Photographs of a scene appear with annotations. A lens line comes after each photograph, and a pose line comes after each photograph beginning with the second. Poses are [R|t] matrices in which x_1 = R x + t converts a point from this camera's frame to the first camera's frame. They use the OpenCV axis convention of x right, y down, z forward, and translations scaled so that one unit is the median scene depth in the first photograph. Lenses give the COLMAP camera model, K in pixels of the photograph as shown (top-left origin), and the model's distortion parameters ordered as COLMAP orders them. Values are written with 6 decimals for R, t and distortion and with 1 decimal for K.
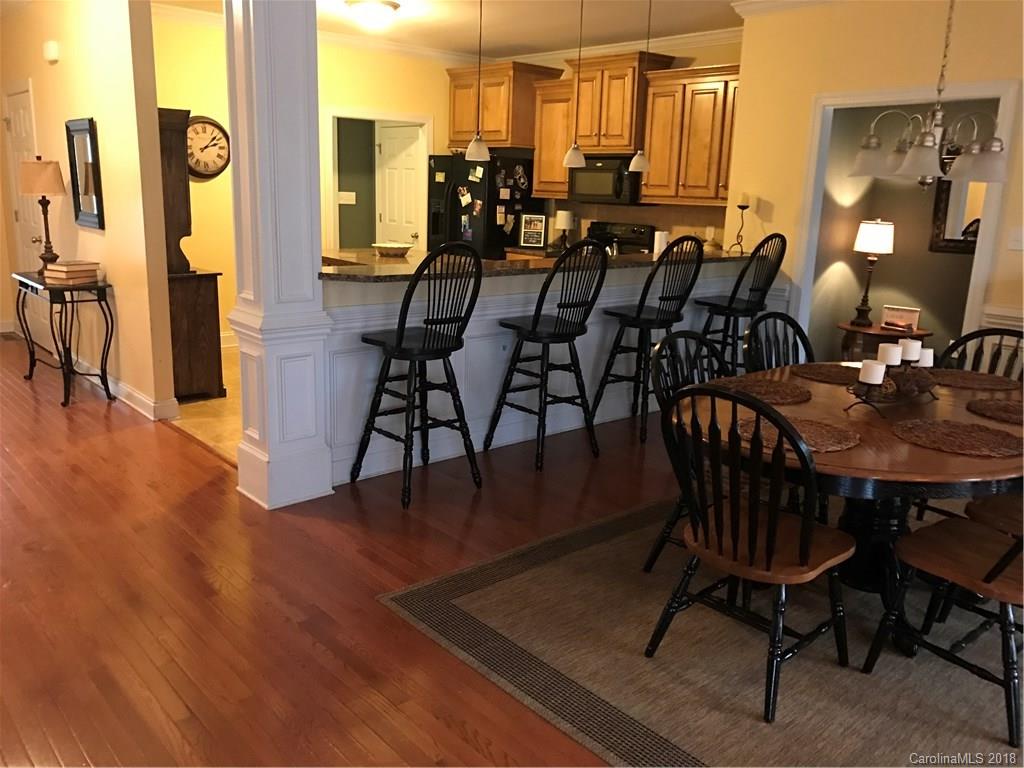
lens RADIAL K [[845.1, 0, 512.0], [0, 845.1, 384.0], [0, 0, 1]] dist [0.010396, 0.004629]
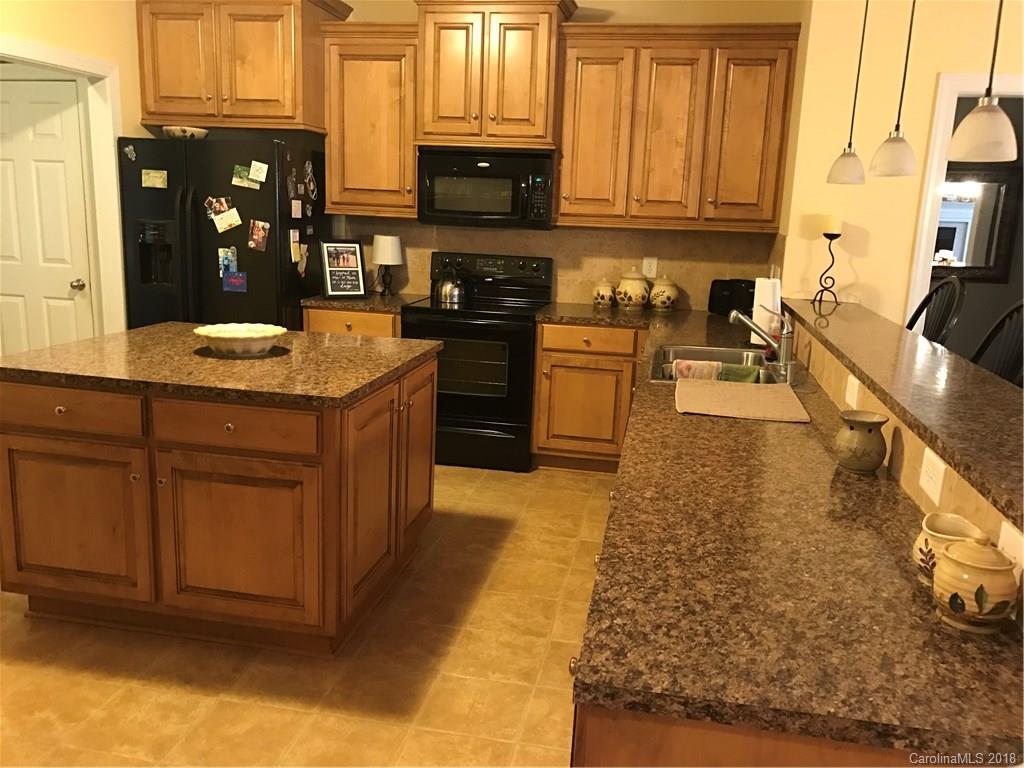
lens RADIAL K [[845.1, 0, 512.0], [0, 845.1, 384.0], [0, 0, 1]] dist [0.010396, 0.004629]
pose [[0.799447, -0.131628, 0.586139, -0.248589], [0.127035, 0.990677, 0.049209, -0.114828], [-0.587152, 0.035120, 0.808715, 0.442293]]
